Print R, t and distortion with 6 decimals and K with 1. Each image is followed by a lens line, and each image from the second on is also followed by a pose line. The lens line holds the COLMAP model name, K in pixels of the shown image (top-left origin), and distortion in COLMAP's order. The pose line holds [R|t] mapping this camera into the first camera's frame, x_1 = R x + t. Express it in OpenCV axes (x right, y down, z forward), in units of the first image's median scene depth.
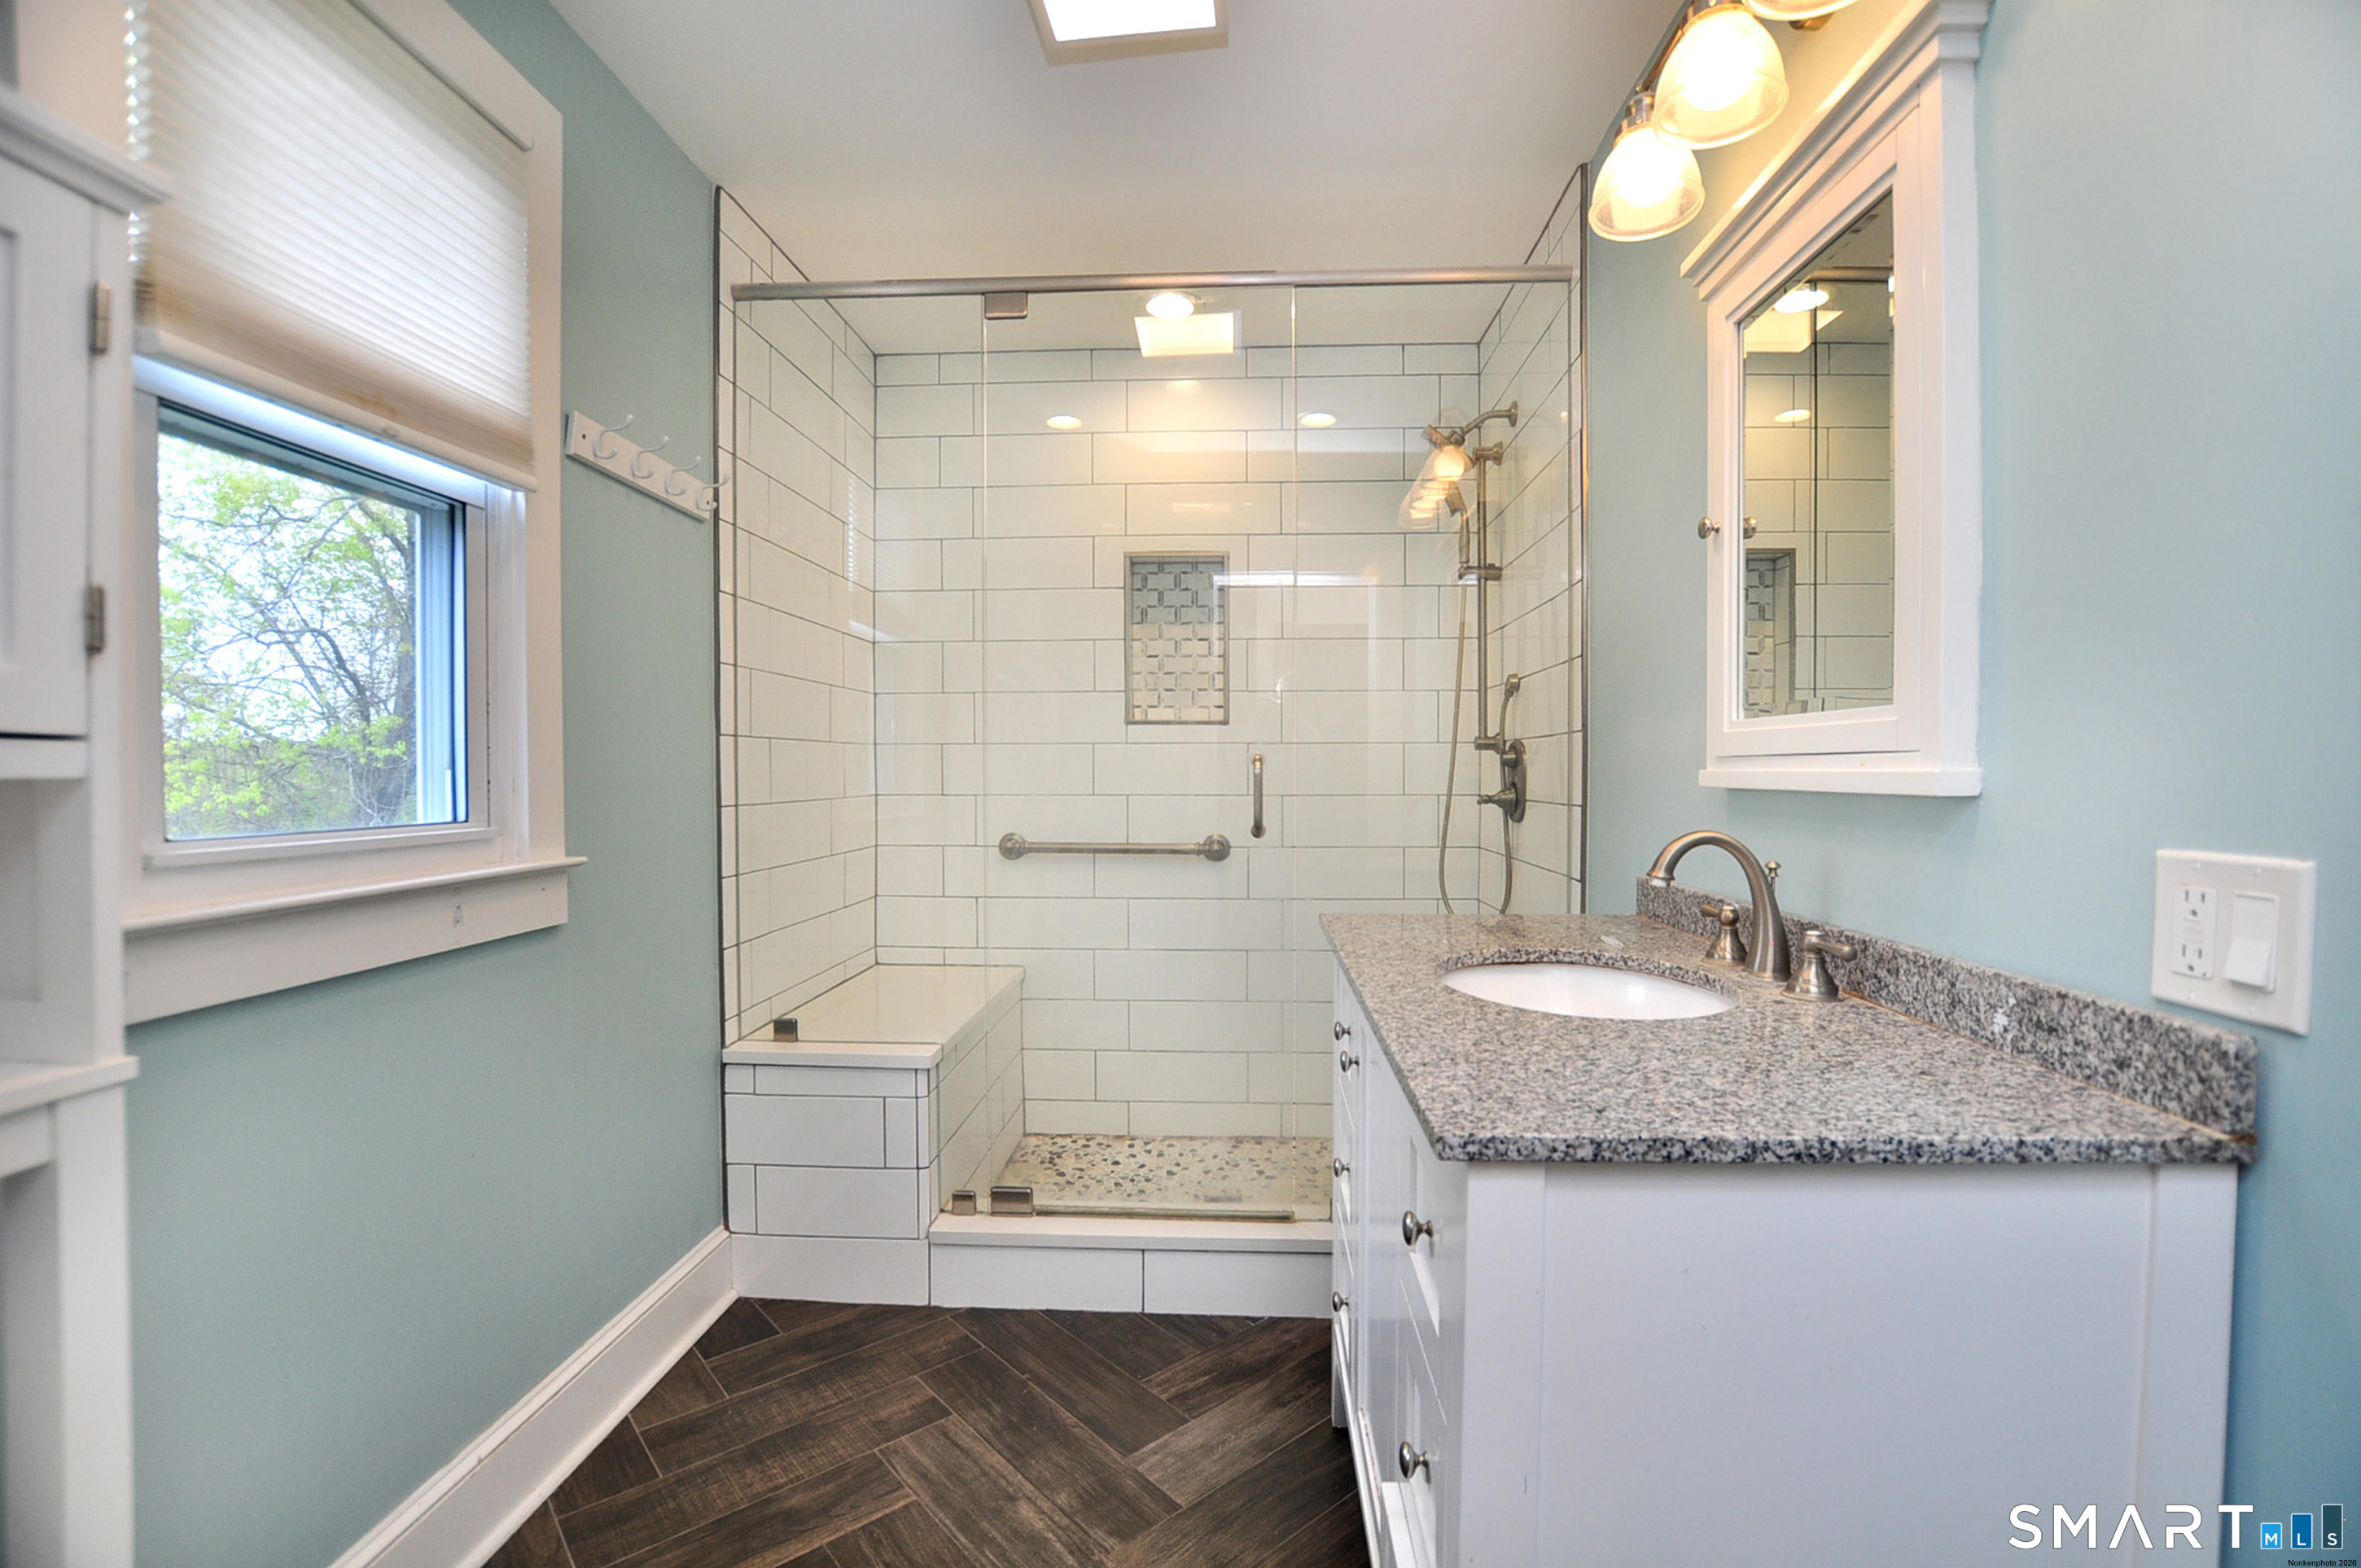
lens RADIAL K [[1061.3, 0, 1210.8], [0, 1061.3, 791.7], [0, 0, 1]] dist [-0.034476, 0.000047]
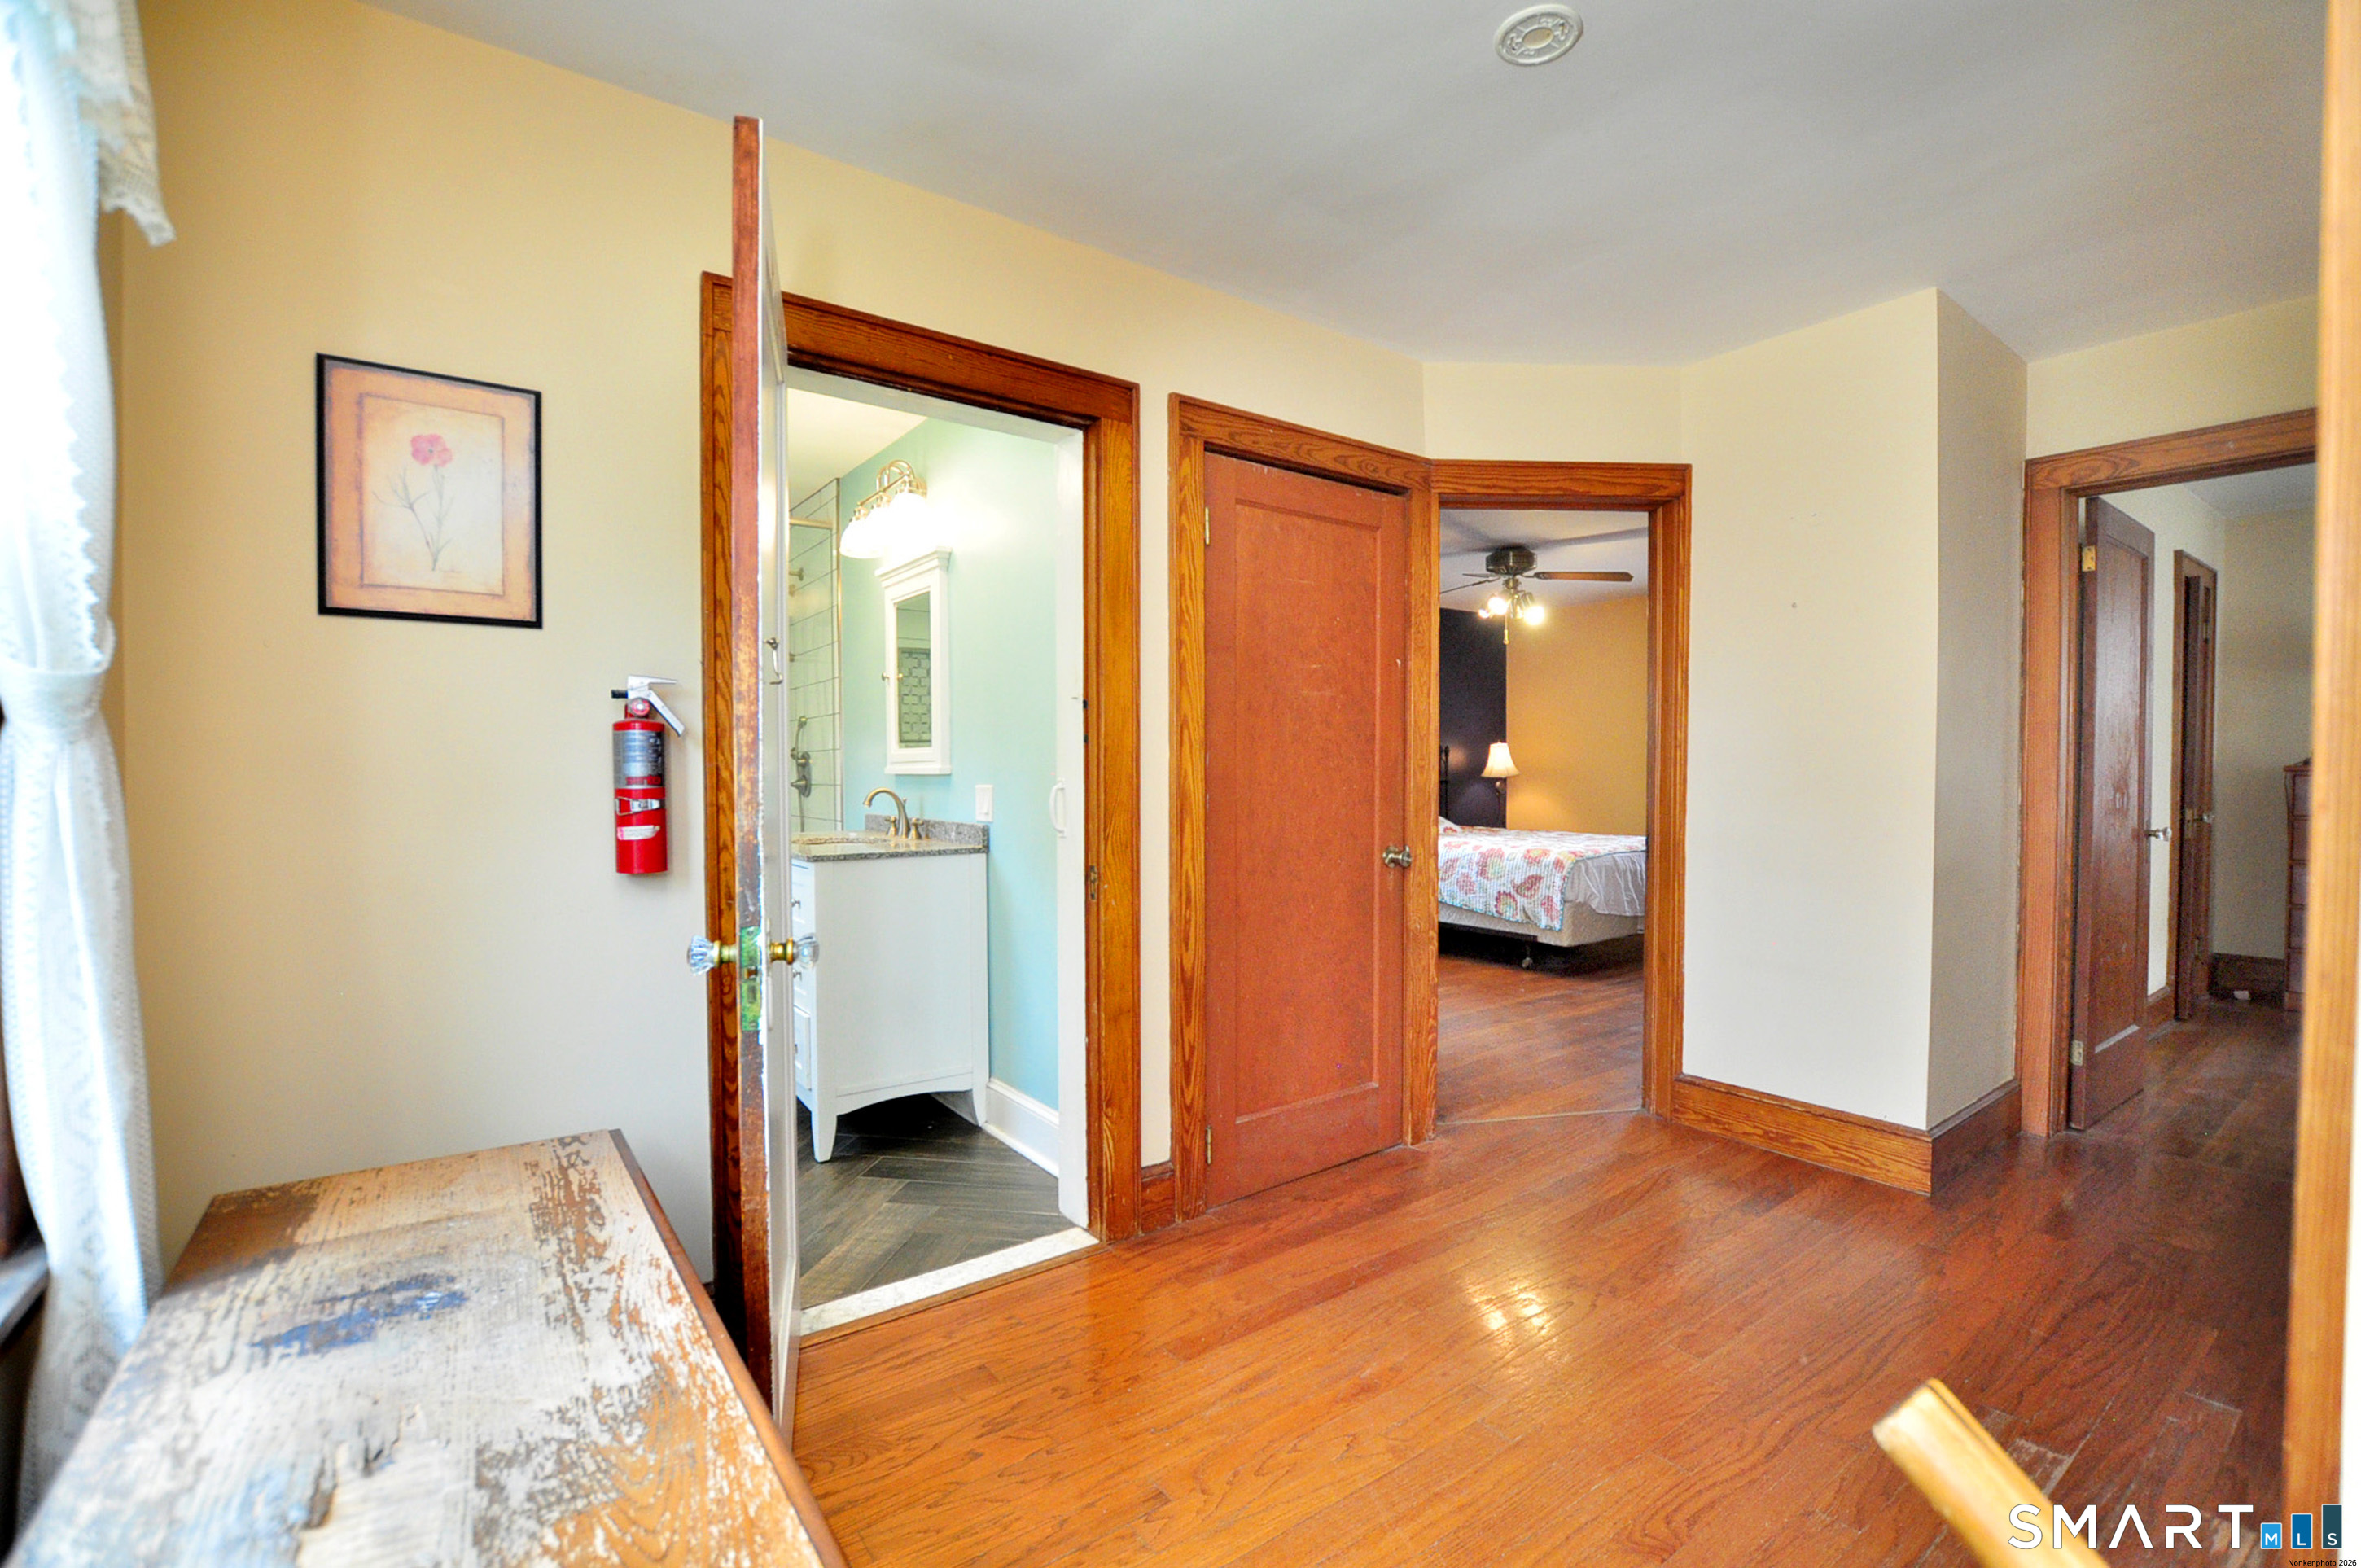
lens RADIAL K [[1040.8, 0, 1203.9], [0, 1040.8, 808.1], [0, 0, 1]] dist [-0.030877, 0.000438]
pose [[0.784529, -0.021643, 0.619714, -0.667973], [0.014492, 0.999758, 0.016569, 0.064735], [-0.619922, -0.004018, 0.784653, -1.974071]]
